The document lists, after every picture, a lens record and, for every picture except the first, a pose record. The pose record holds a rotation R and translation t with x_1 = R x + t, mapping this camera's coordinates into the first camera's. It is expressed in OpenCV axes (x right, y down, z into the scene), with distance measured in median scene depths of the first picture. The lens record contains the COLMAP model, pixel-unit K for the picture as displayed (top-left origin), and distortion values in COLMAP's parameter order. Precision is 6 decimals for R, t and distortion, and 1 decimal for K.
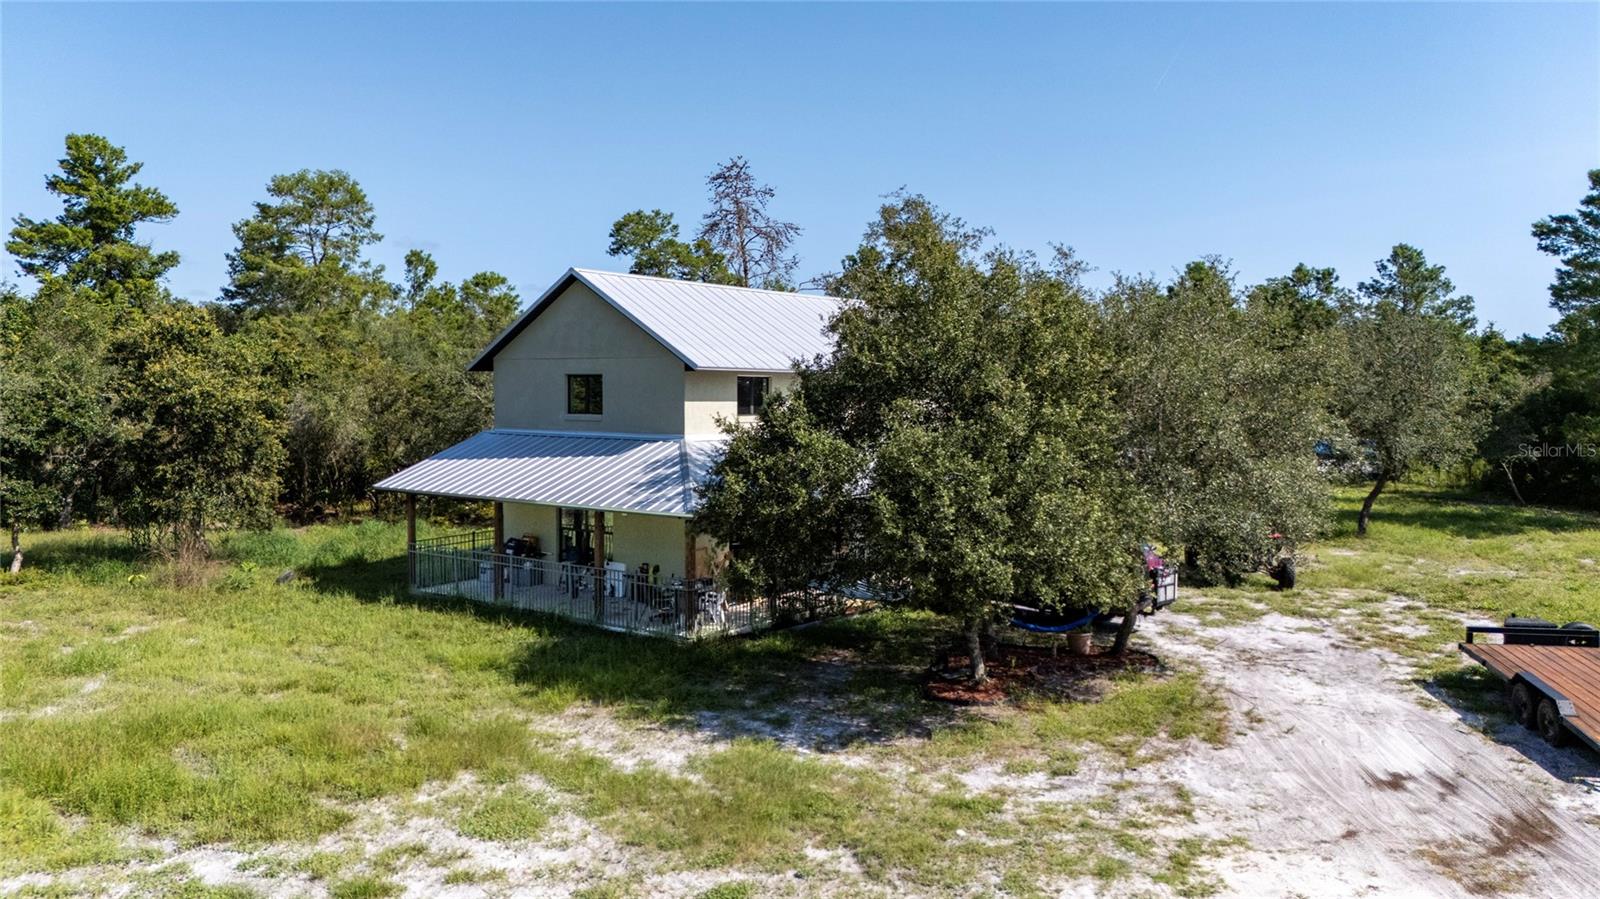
lens RADIAL K [[1161.6, 0, 800.0], [0, 1161.6, 449.5], [0, 0, 1]] dist [0.081001, -0.087454]
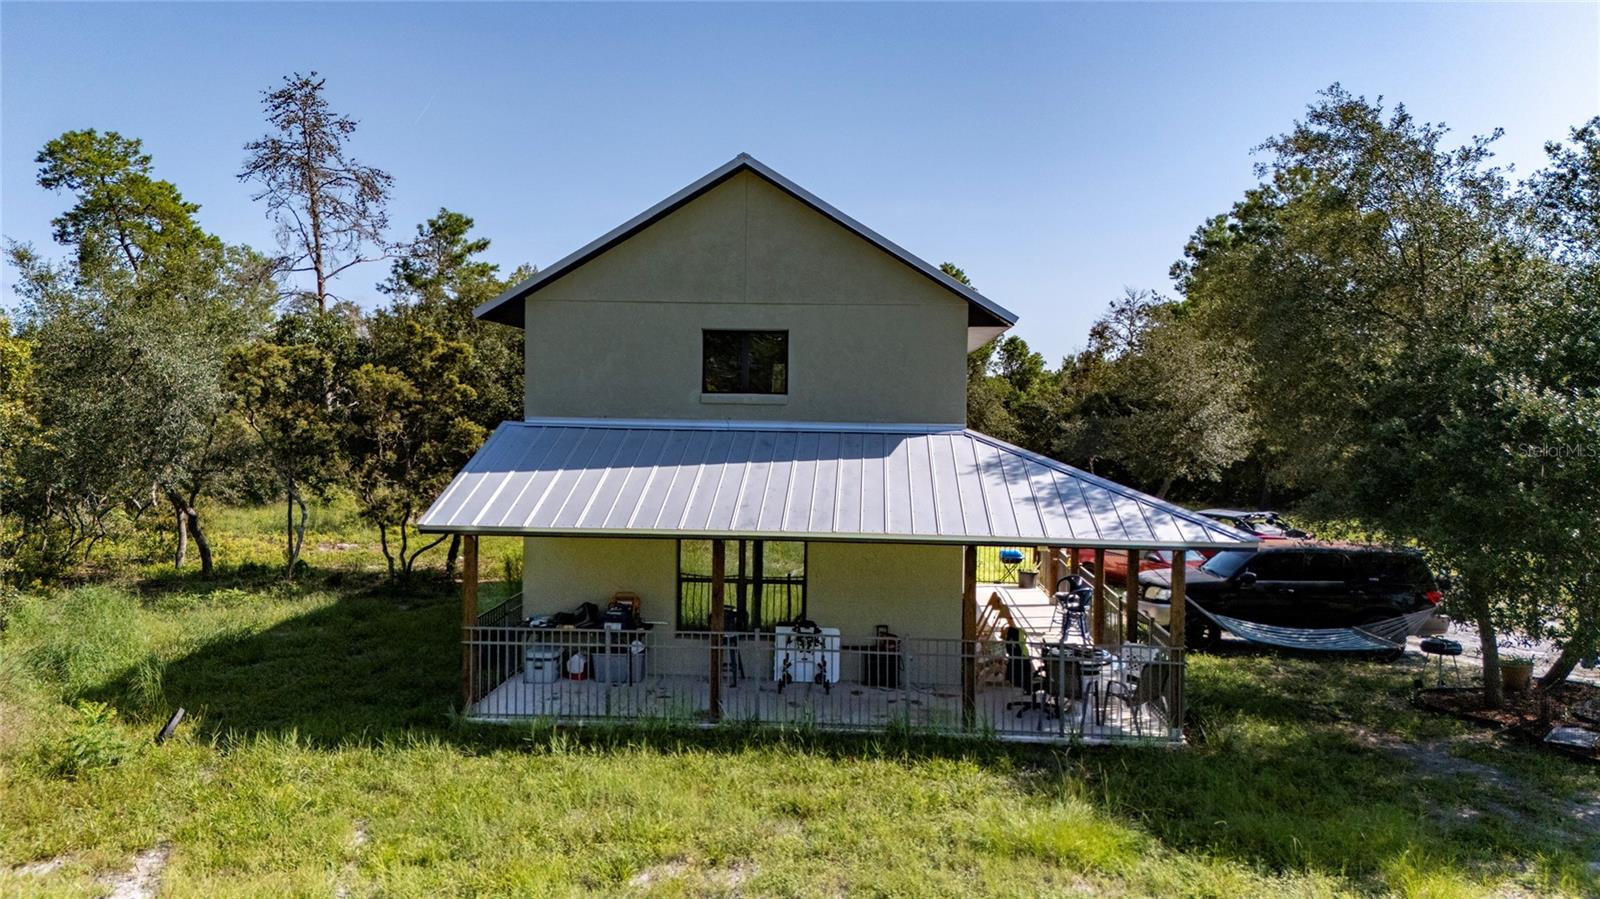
lens RADIAL K [[1161.6, 0, 800.0], [0, 1161.6, 449.5], [0, 0, 1]] dist [0.081001, -0.087454]
pose [[0.843094, -0.007516, 0.537713, -0.198707], [0.011799, 0.999920, -0.004523, 0.001027], [-0.537636, 0.010158, 0.843116, 0.185915]]
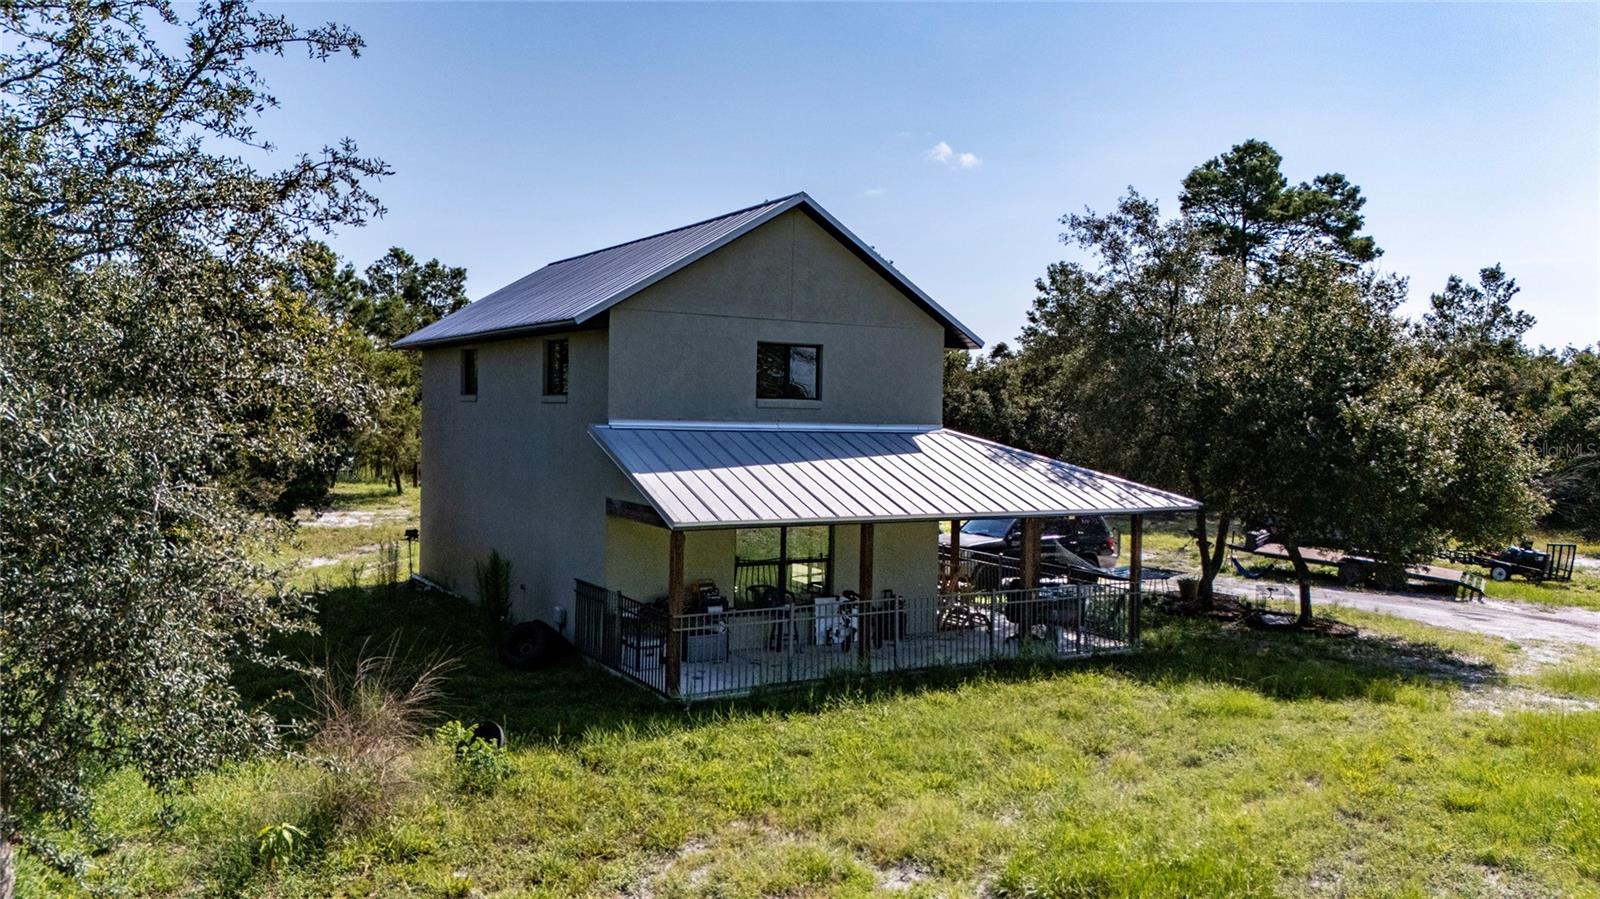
lens RADIAL K [[1161.6, 0, 800.0], [0, 1161.6, 449.5], [0, 0, 1]] dist [0.081001, -0.087454]
pose [[0.407183, -0.023871, 0.913035, -0.336043], [0.023354, 0.999604, 0.015719, -0.004225], [-0.913048, 0.014923, 0.407579, 0.283614]]
